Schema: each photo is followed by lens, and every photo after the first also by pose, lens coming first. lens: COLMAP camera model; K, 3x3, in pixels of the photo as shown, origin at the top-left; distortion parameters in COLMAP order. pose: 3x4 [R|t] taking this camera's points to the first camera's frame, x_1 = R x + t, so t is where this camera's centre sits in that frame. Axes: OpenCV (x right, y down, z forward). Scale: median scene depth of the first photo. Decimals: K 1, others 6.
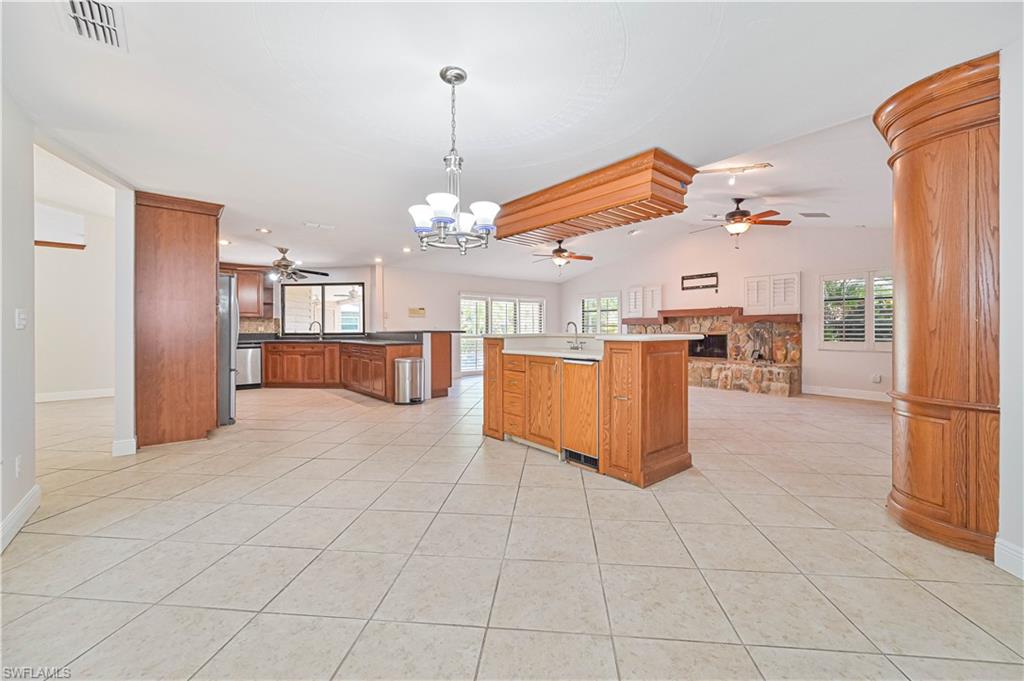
lens RADIAL K [[406.7, 0, 513.9], [0, 406.7, 329.4], [0, 0, 1]] dist [0.000506, 0.000091]
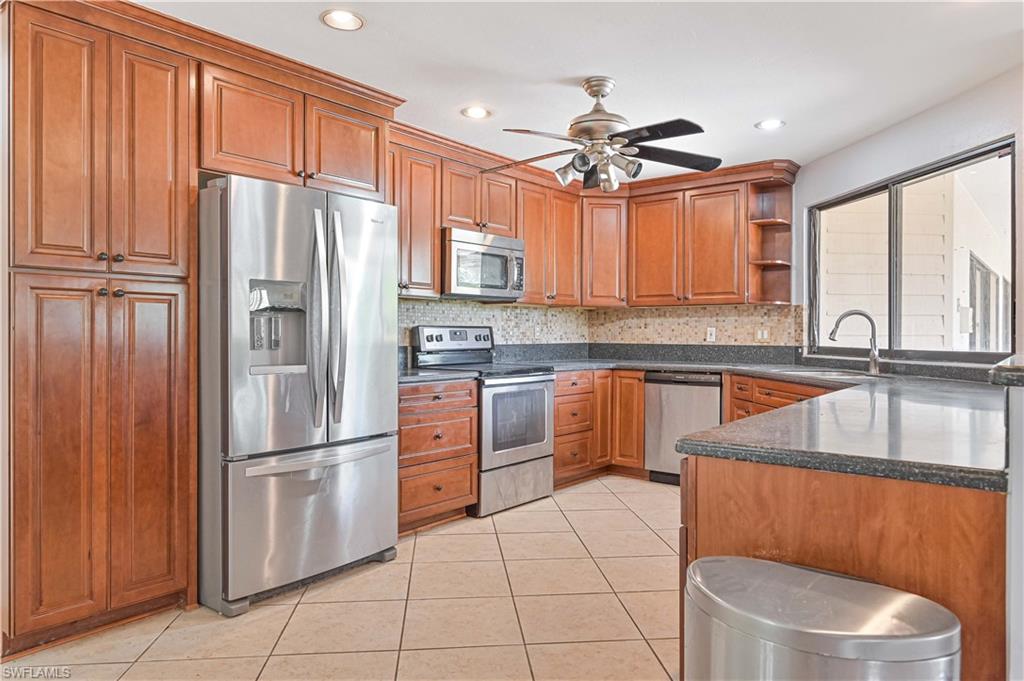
lens RADIAL K [[671.5, 0, 519.3], [0, 671.5, 340.8], [0, 0, 1]] dist [0.001702, -0.003508]
pose [[0.204830, 0.017182, -0.978647, -0.057912], [-0.002674, 0.999852, 0.016995, -0.005850], [0.978794, -0.000864, 0.204846, 0.688185]]
